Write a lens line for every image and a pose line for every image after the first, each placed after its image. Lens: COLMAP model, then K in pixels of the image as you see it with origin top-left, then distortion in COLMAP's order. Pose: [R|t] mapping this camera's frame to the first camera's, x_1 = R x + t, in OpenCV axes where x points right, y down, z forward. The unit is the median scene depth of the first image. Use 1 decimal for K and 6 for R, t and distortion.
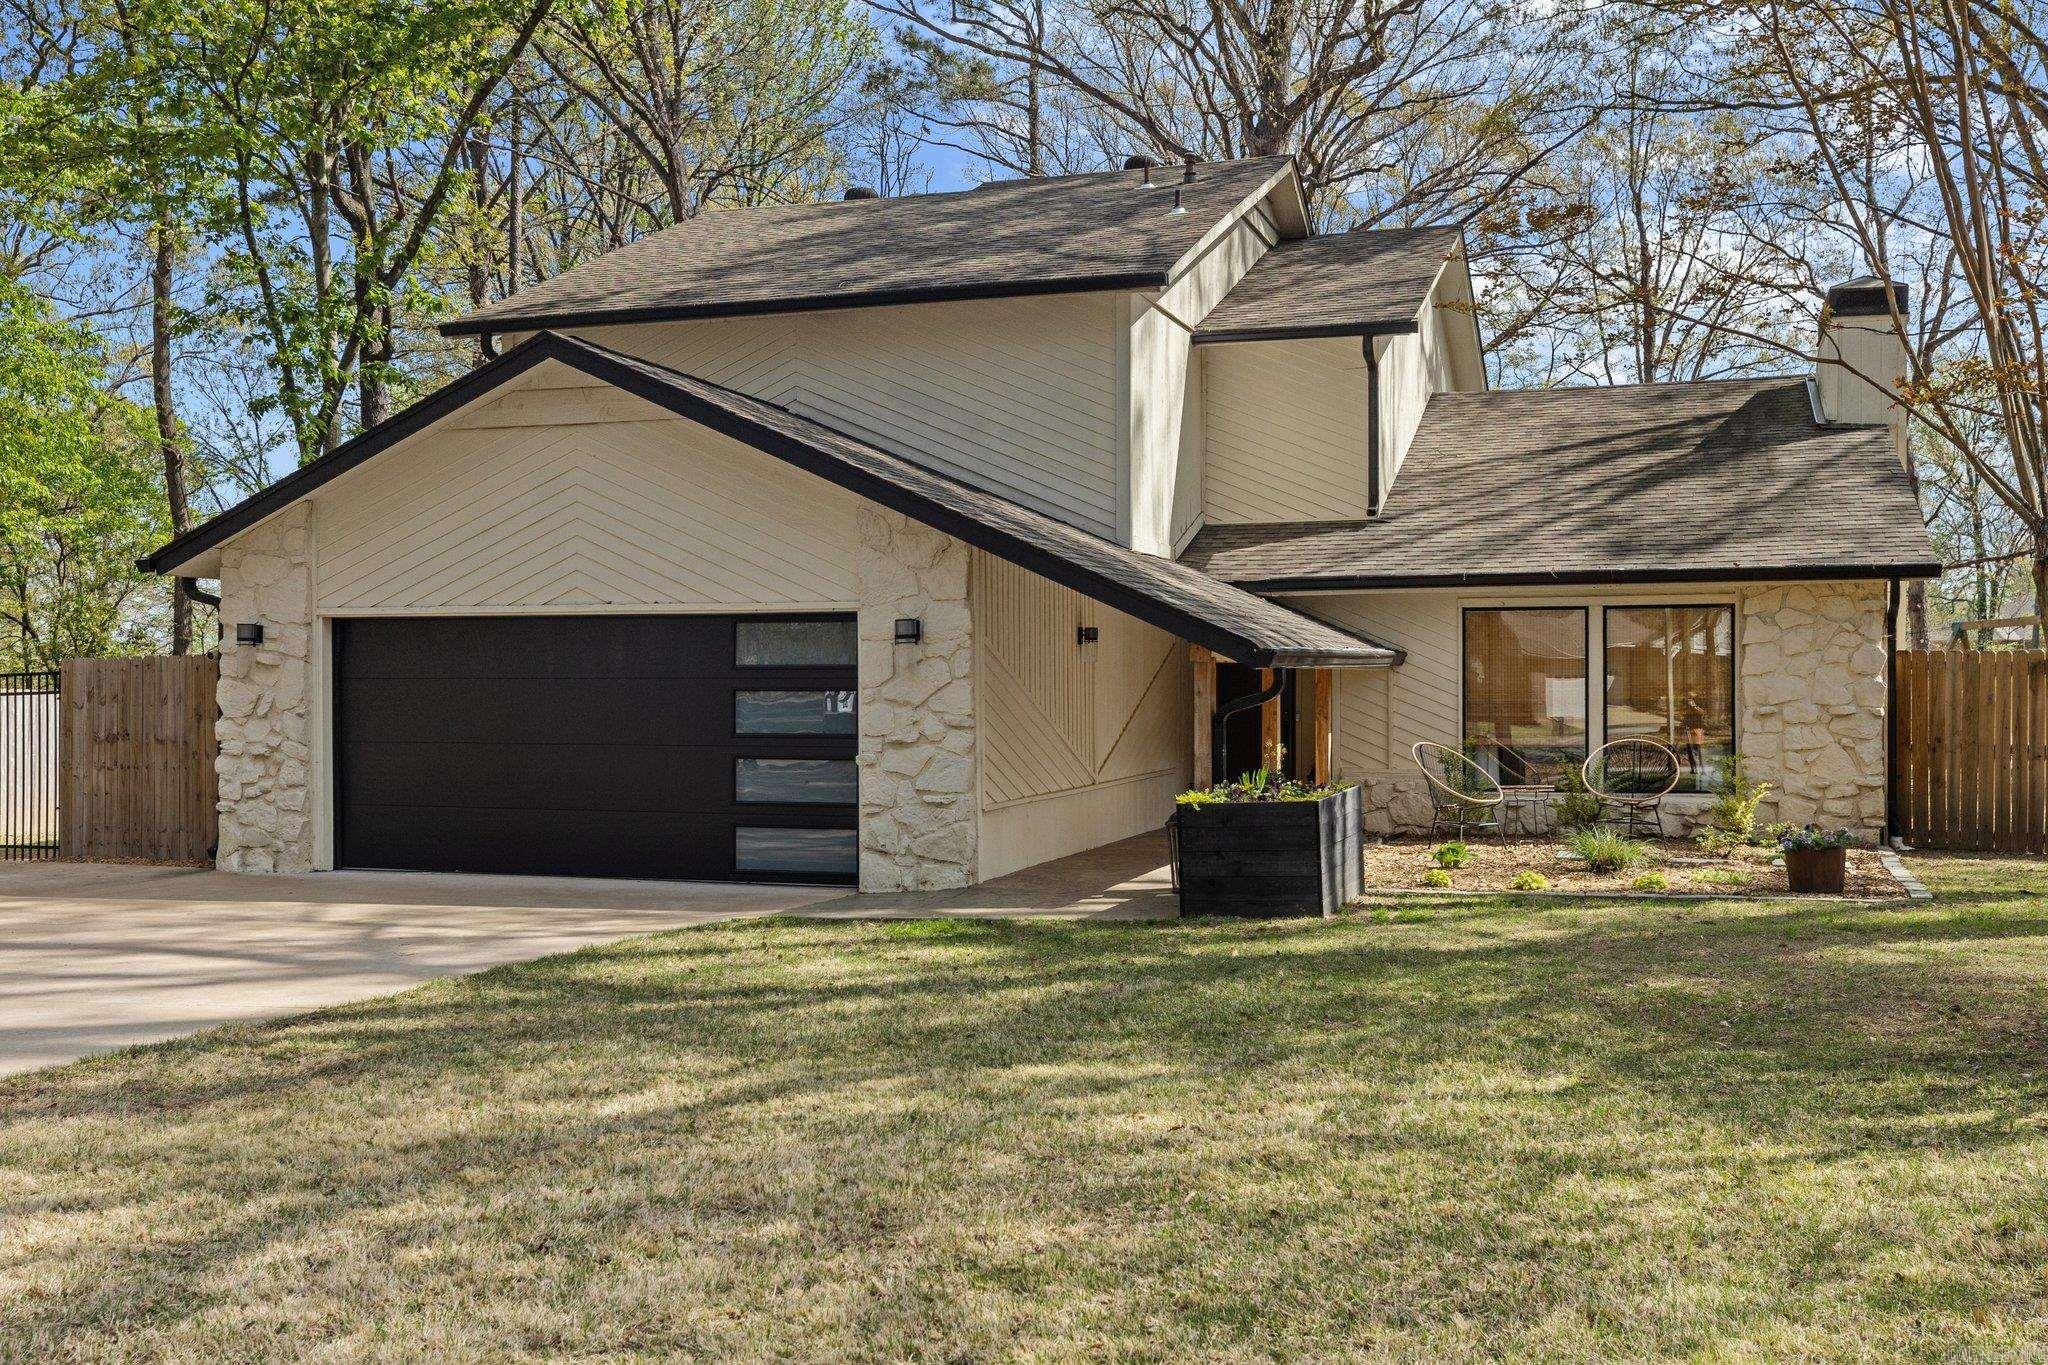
lens RADIAL K [[1900.9, 0, 1021.9], [0, 1900.9, 649.8], [0, 0, 1]] dist [0.002405, 0.000126]
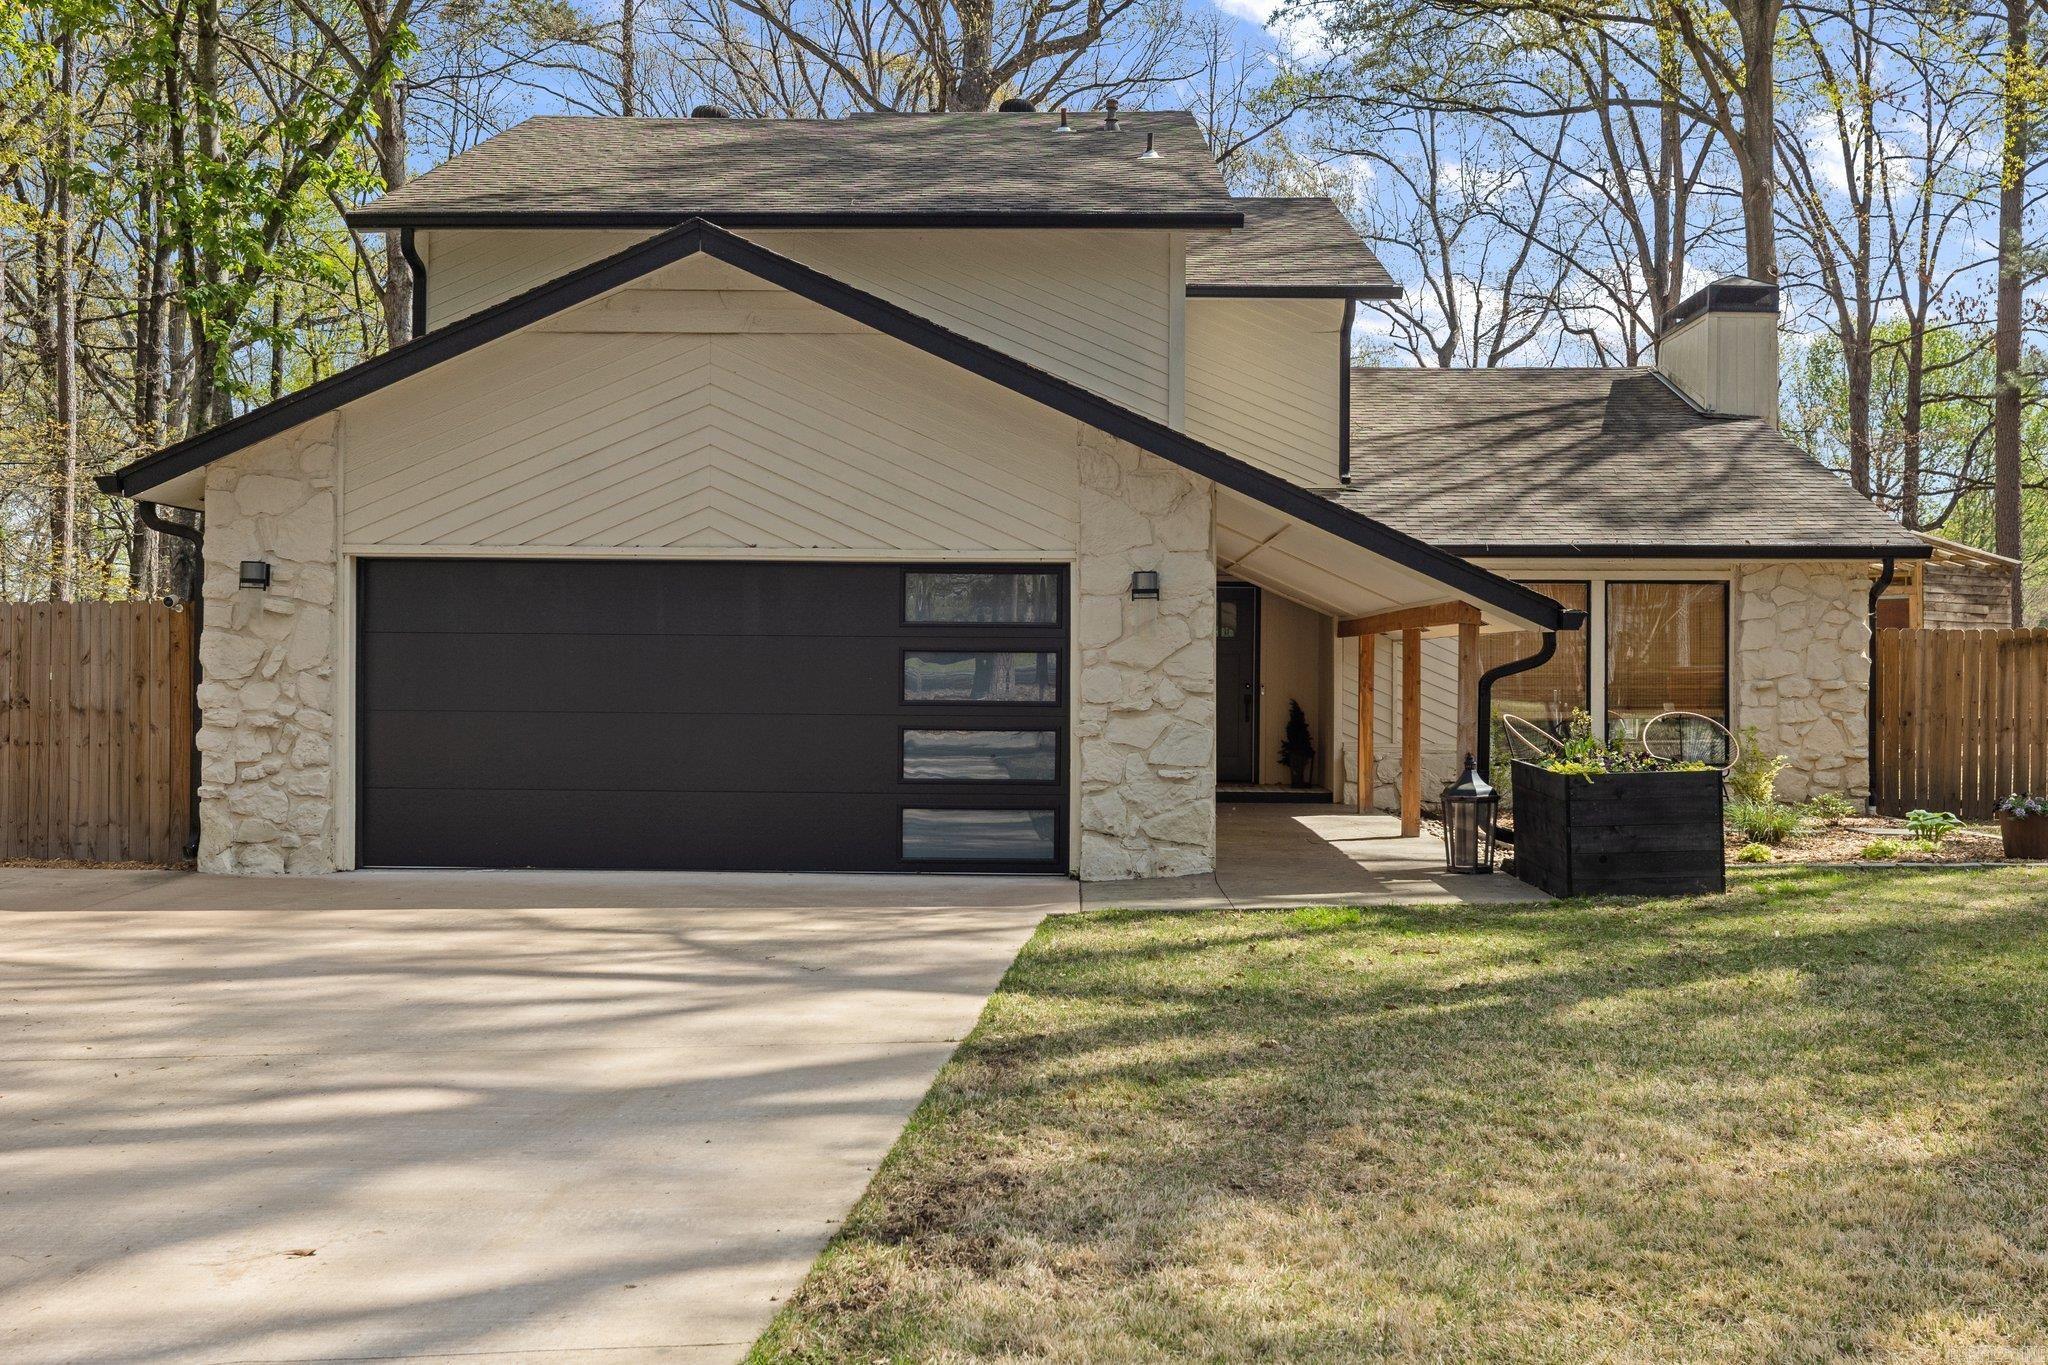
lens RADIAL K [[1900.9, 0, 1021.9], [0, 1900.9, 649.8], [0, 0, 1]] dist [0.002405, 0.000126]
pose [[0.958175, 0.011356, 0.285957, -0.327131], [-0.013512, 0.999893, 0.005569, 0.014412], [-0.285863, -0.009200, 0.958226, 0.147653]]
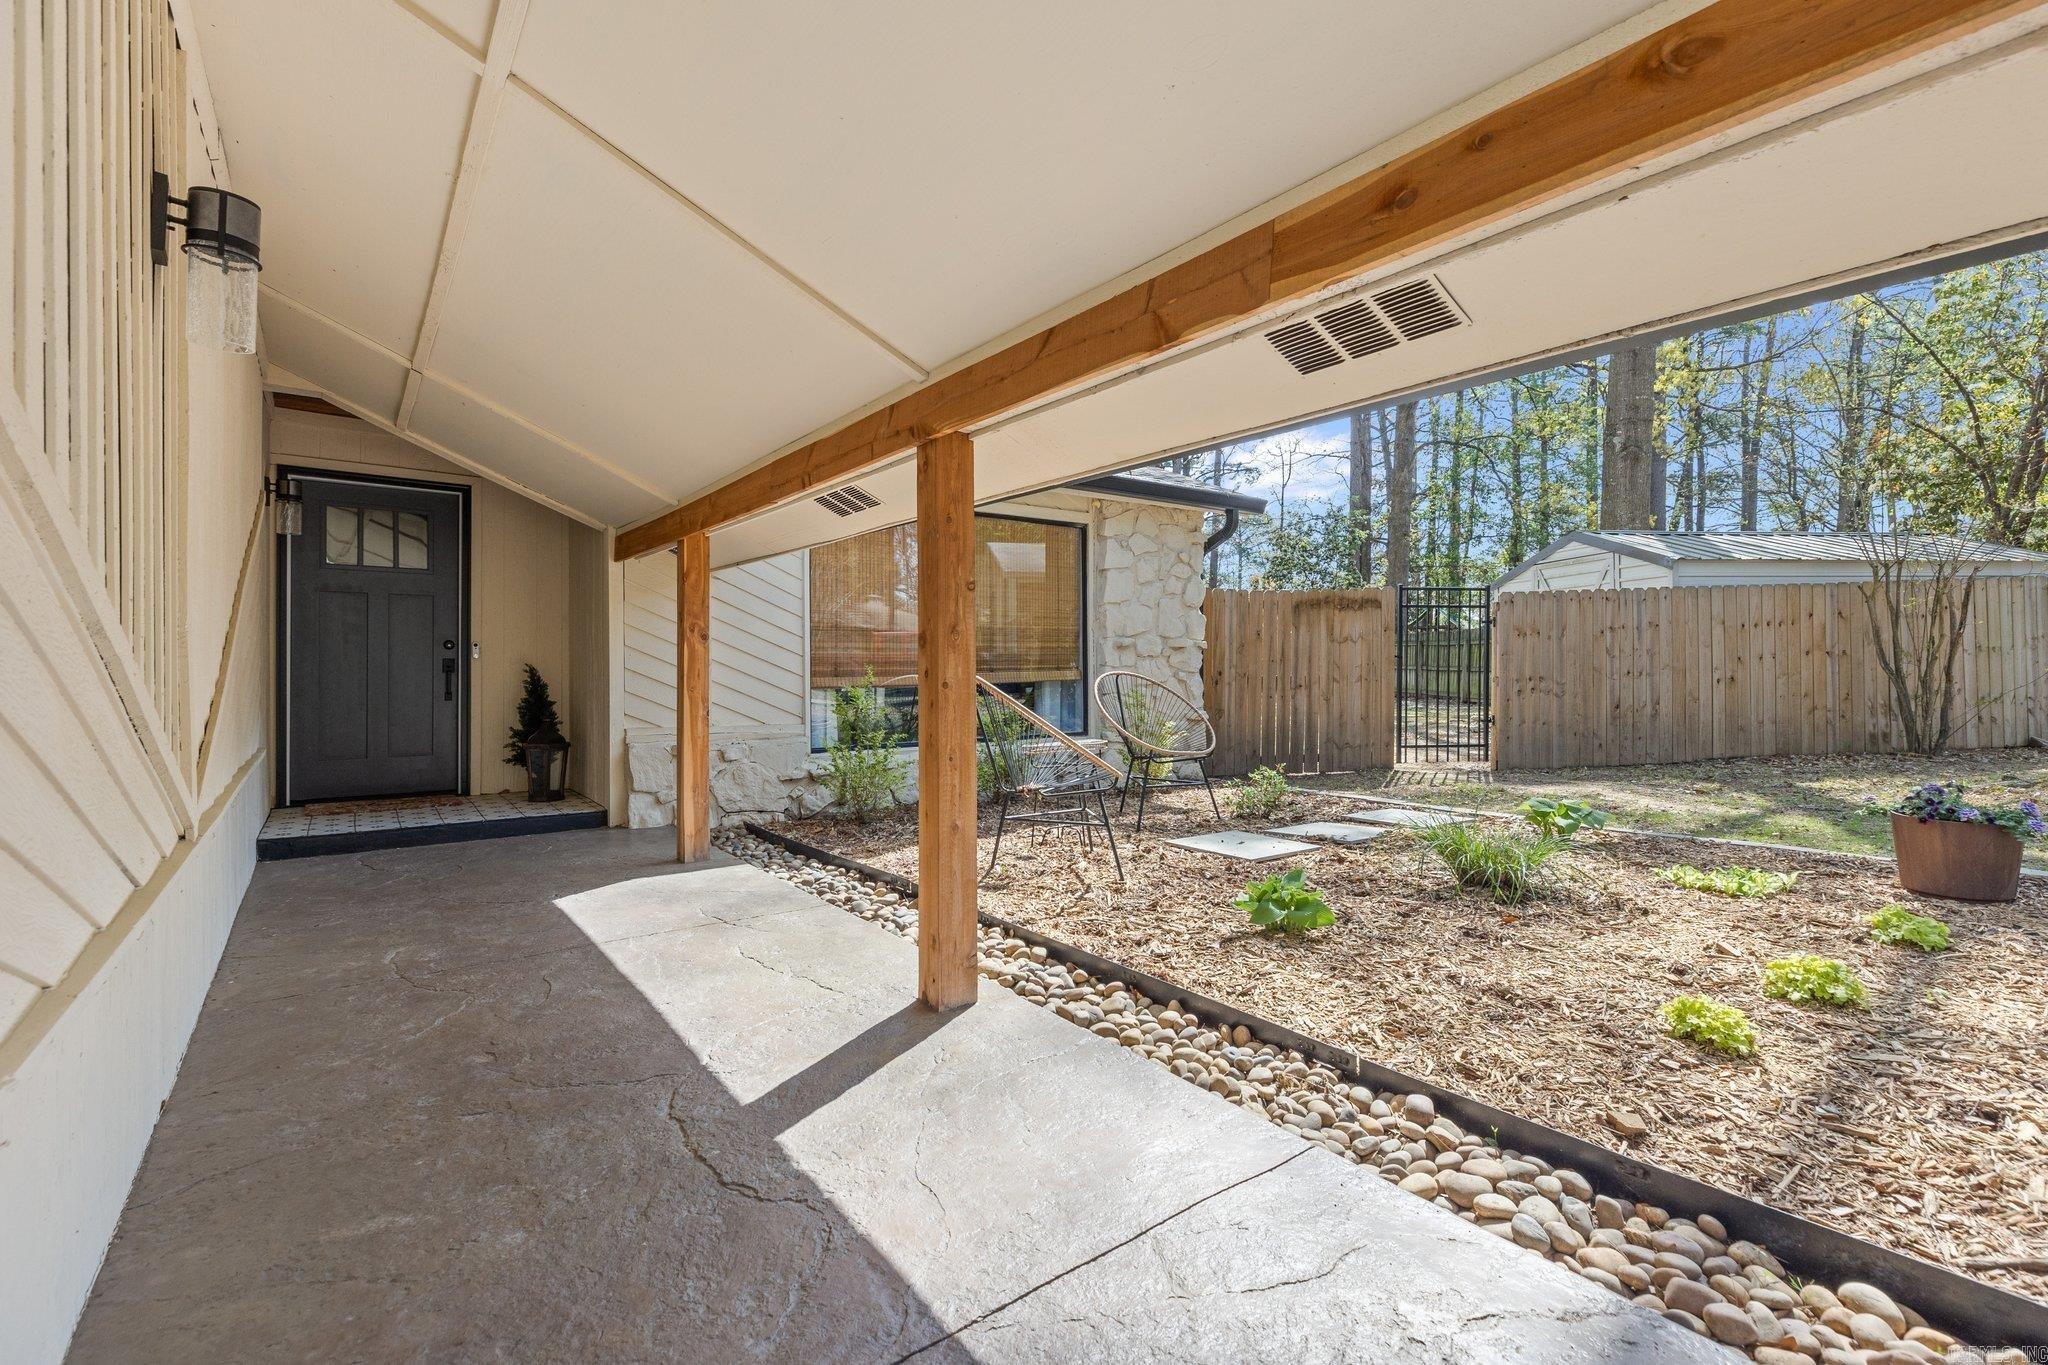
lens RADIAL K [[935.7, 0, 1030.6], [0, 935.7, 668.9], [0, 0, 1]] dist [0.001462, 0.000040]
pose [[0.581358, -0.000957, 0.813648, -0.002494], [-0.013181, 0.999857, 0.010594, 0.046197], [-0.813541, -0.016884, 0.581262, 0.882045]]
